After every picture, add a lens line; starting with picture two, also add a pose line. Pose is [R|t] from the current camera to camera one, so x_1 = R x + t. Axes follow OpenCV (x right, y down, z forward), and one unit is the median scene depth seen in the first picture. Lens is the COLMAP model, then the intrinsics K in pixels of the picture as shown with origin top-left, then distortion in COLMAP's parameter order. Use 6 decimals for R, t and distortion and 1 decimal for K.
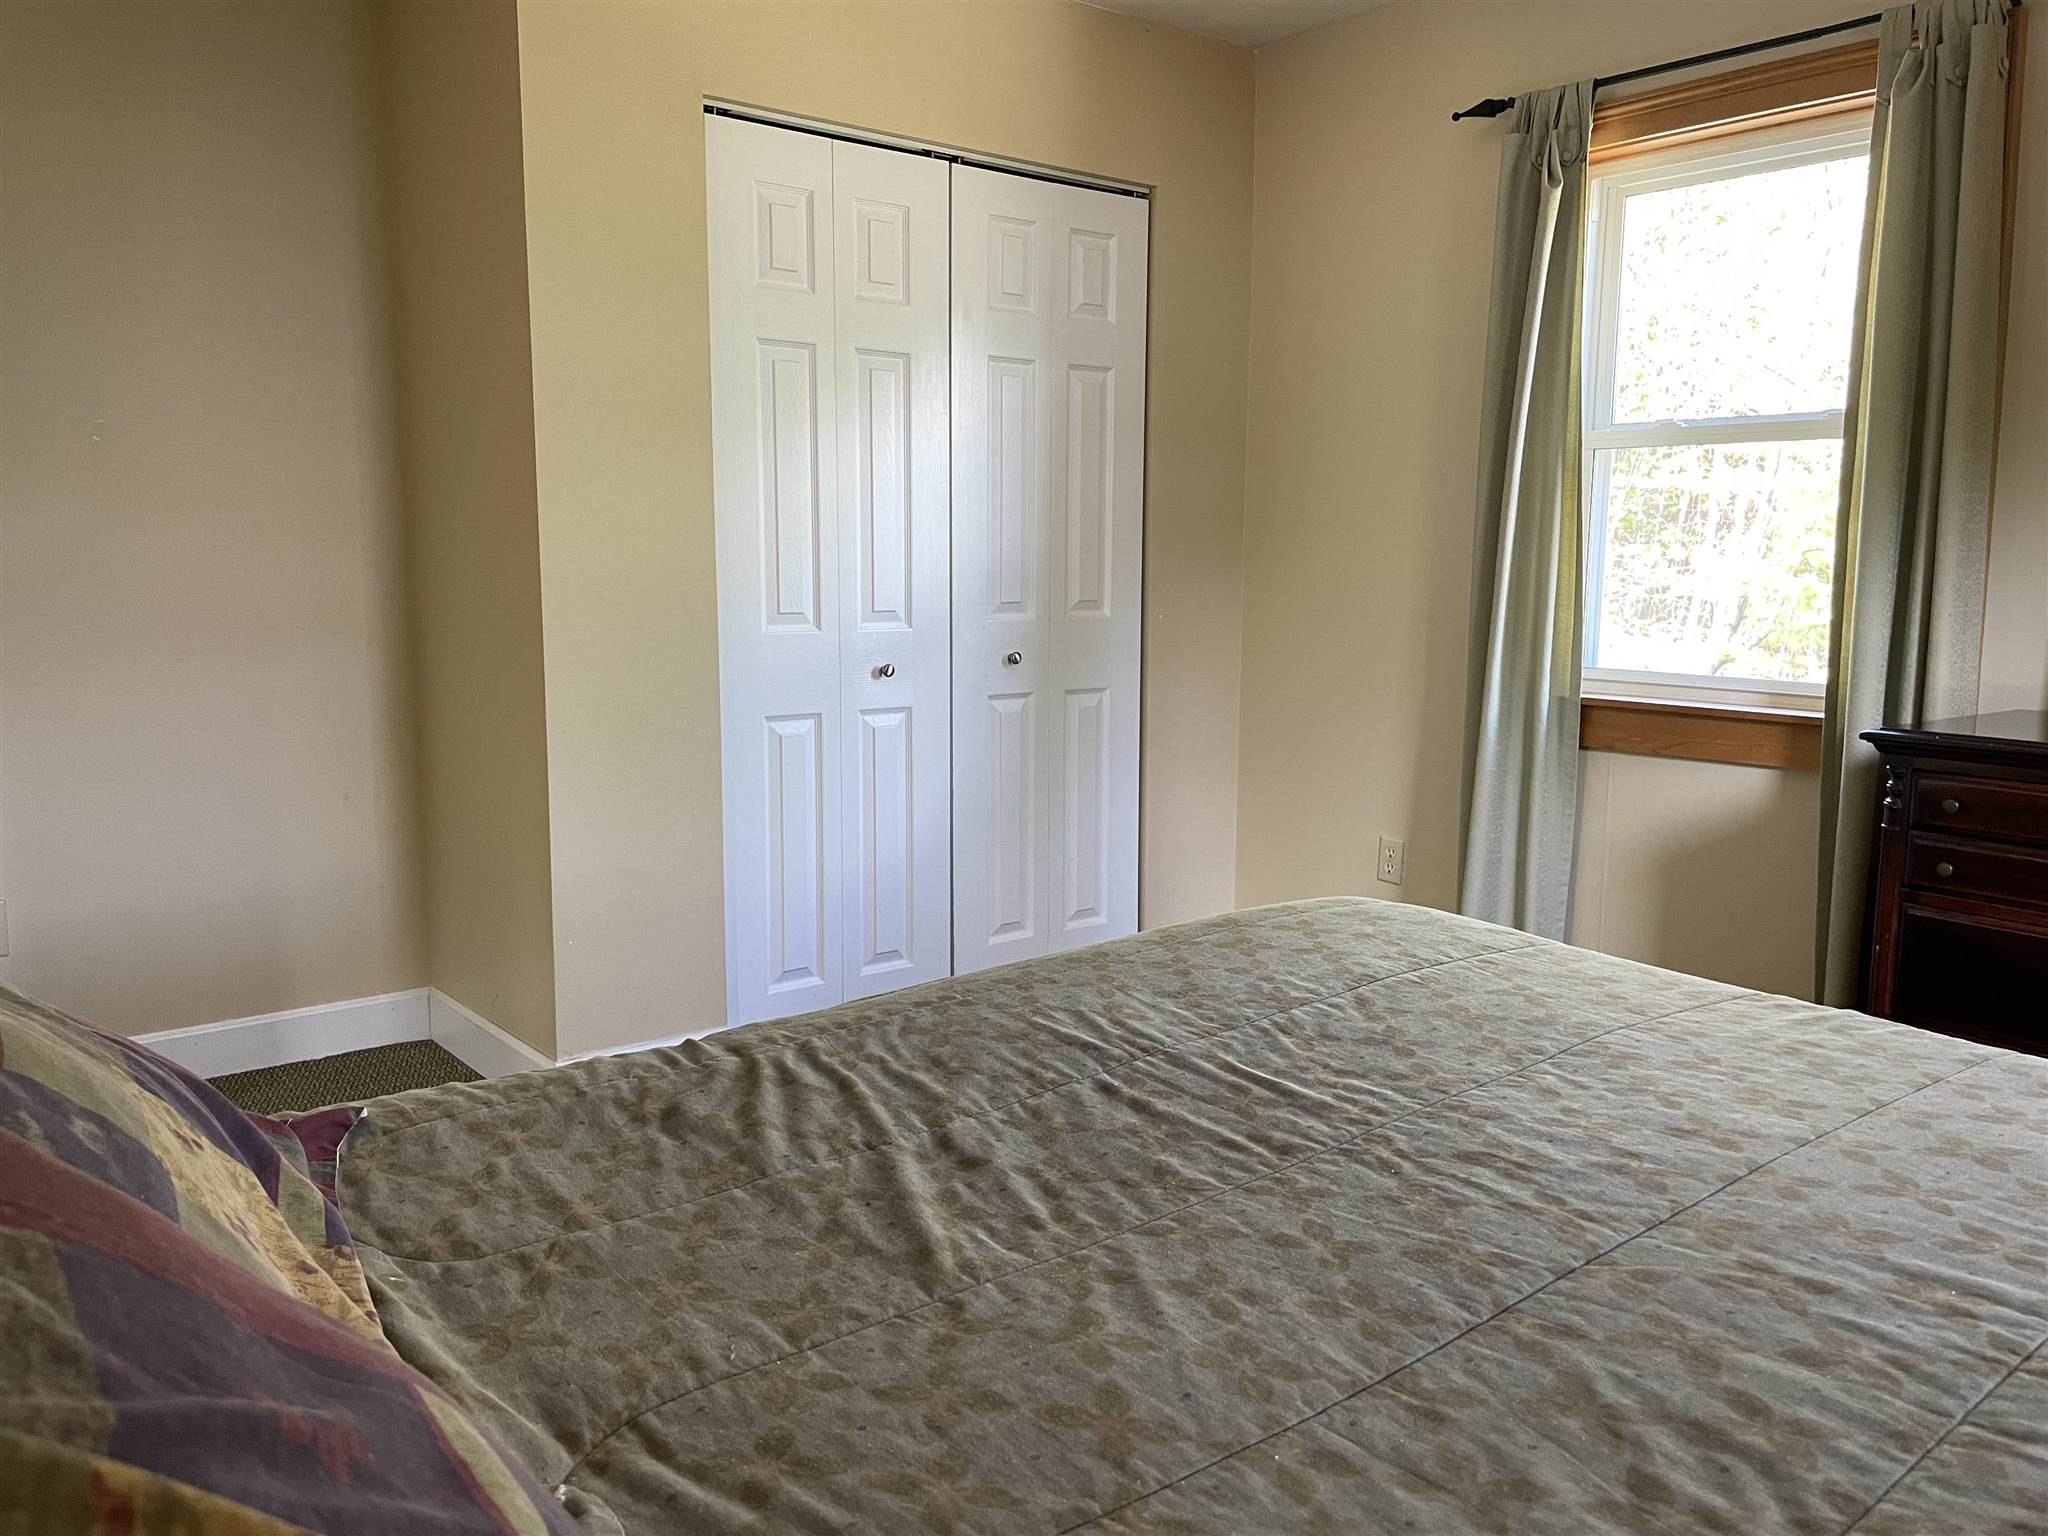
lens RADIAL K [[1555.2, 0, 1031.6], [0, 1555.2, 762.0], [0, 0, 1]] dist [0.087683, -0.123623]
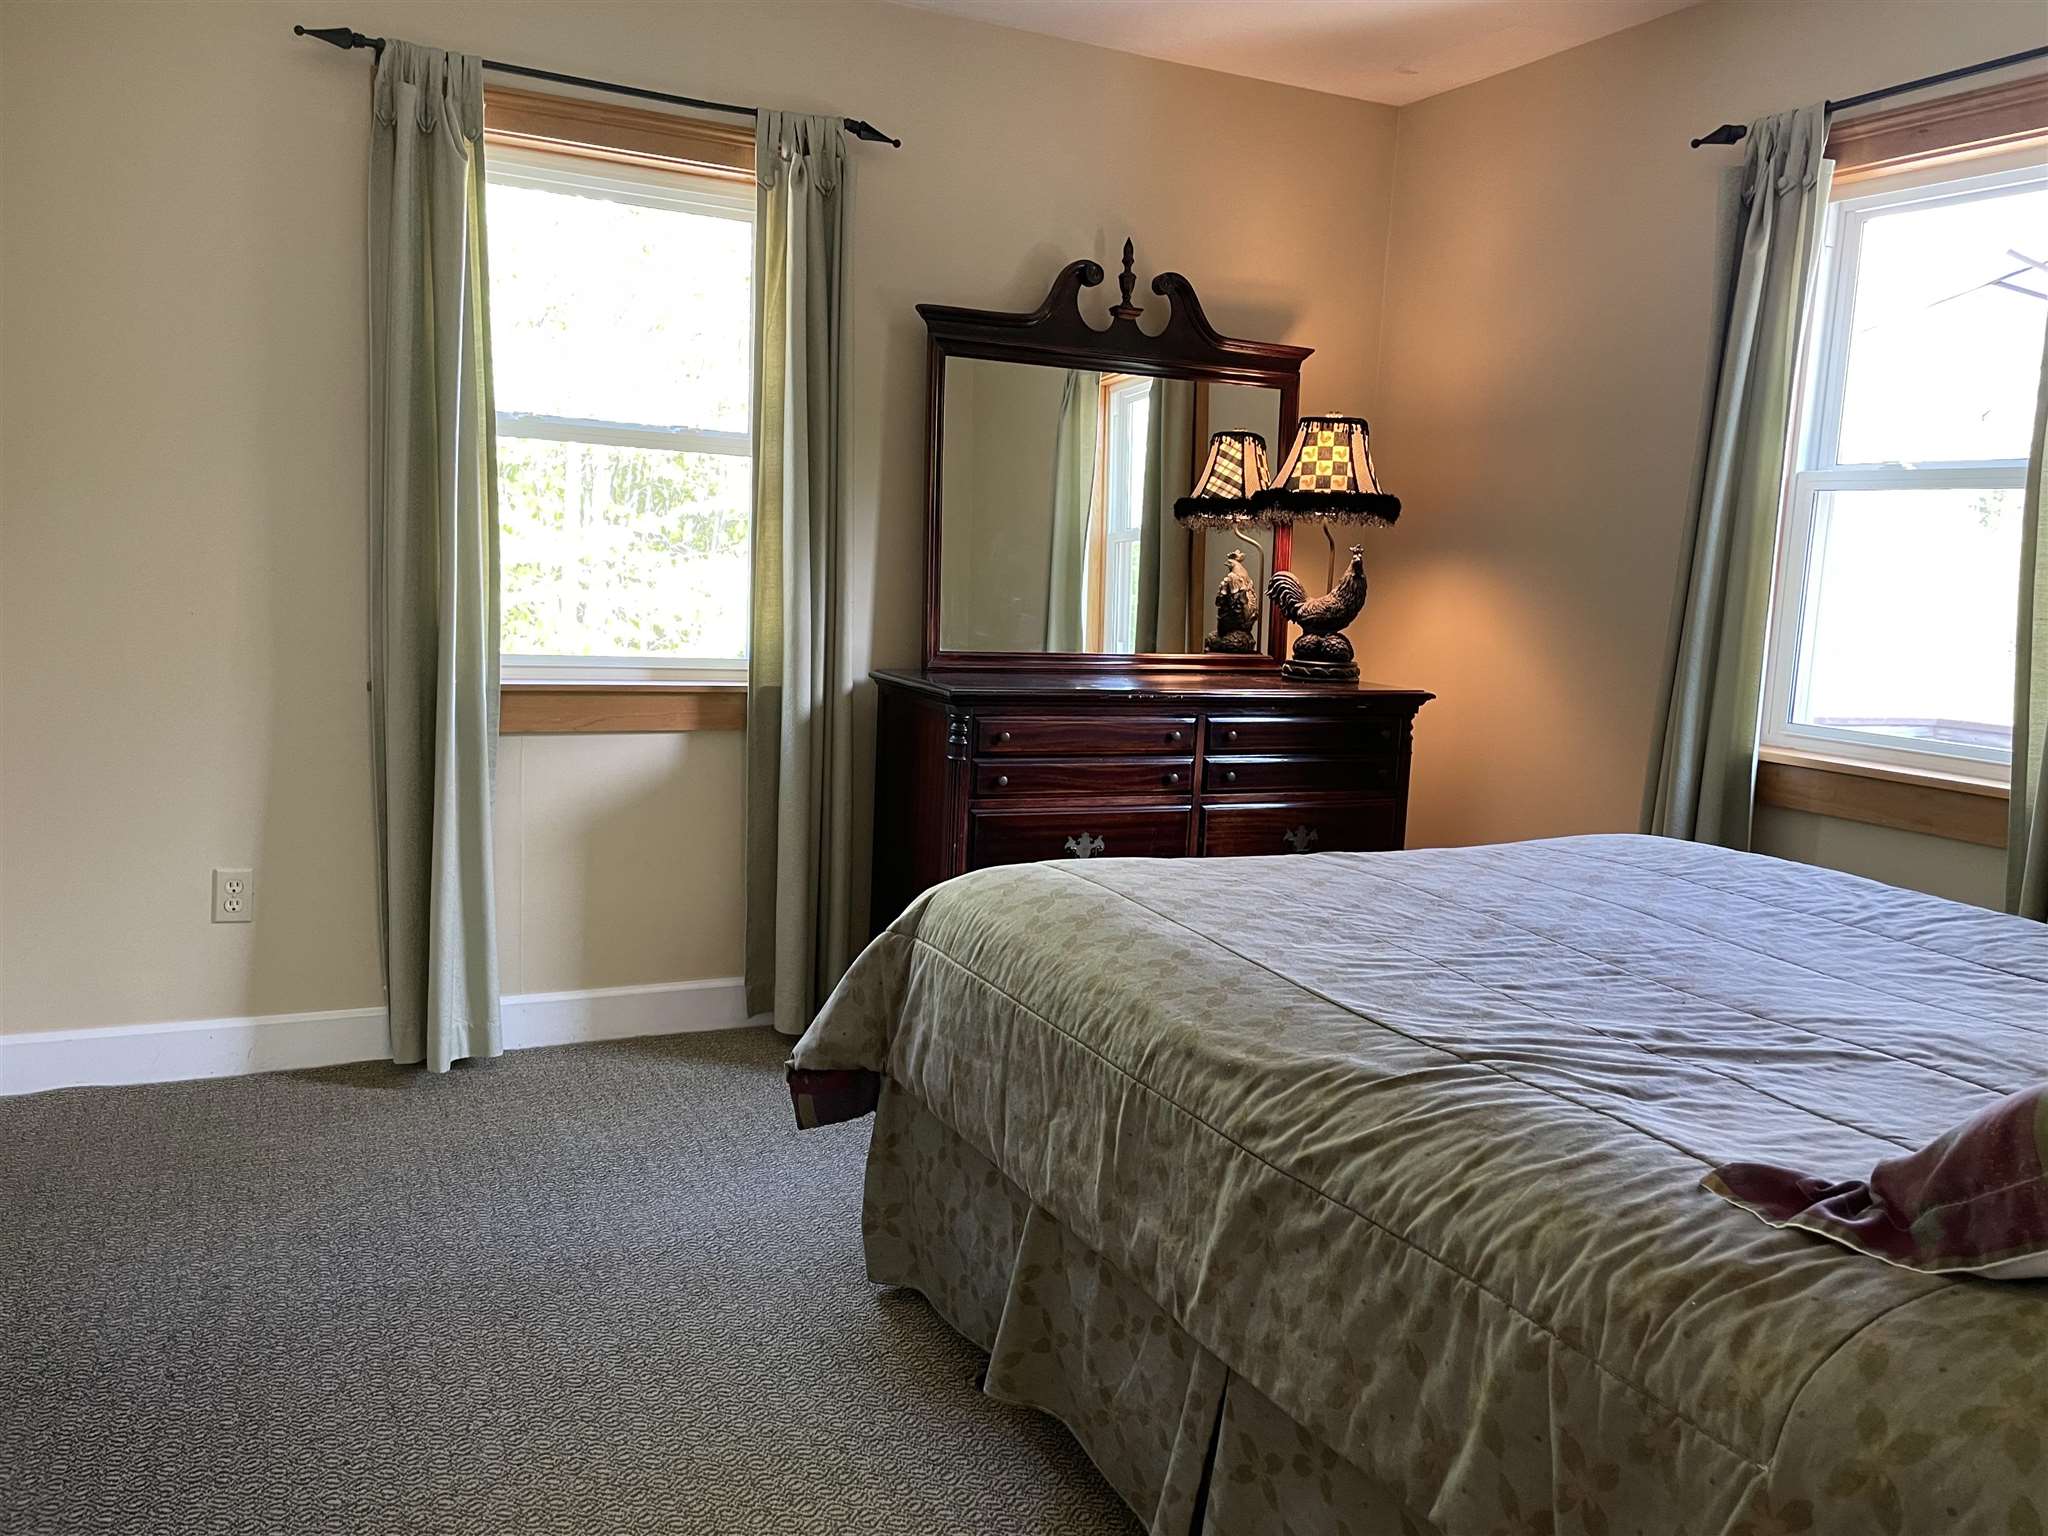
lens RADIAL K [[1555.2, 0, 1031.6], [0, 1555.2, 762.0], [0, 0, 1]] dist [0.087683, -0.123623]
pose [[0.228404, -0.122321, 0.965852, -0.634451], [0.089667, 0.990502, 0.104238, -0.076585], [-0.969428, 0.062797, 0.237203, 0.510980]]
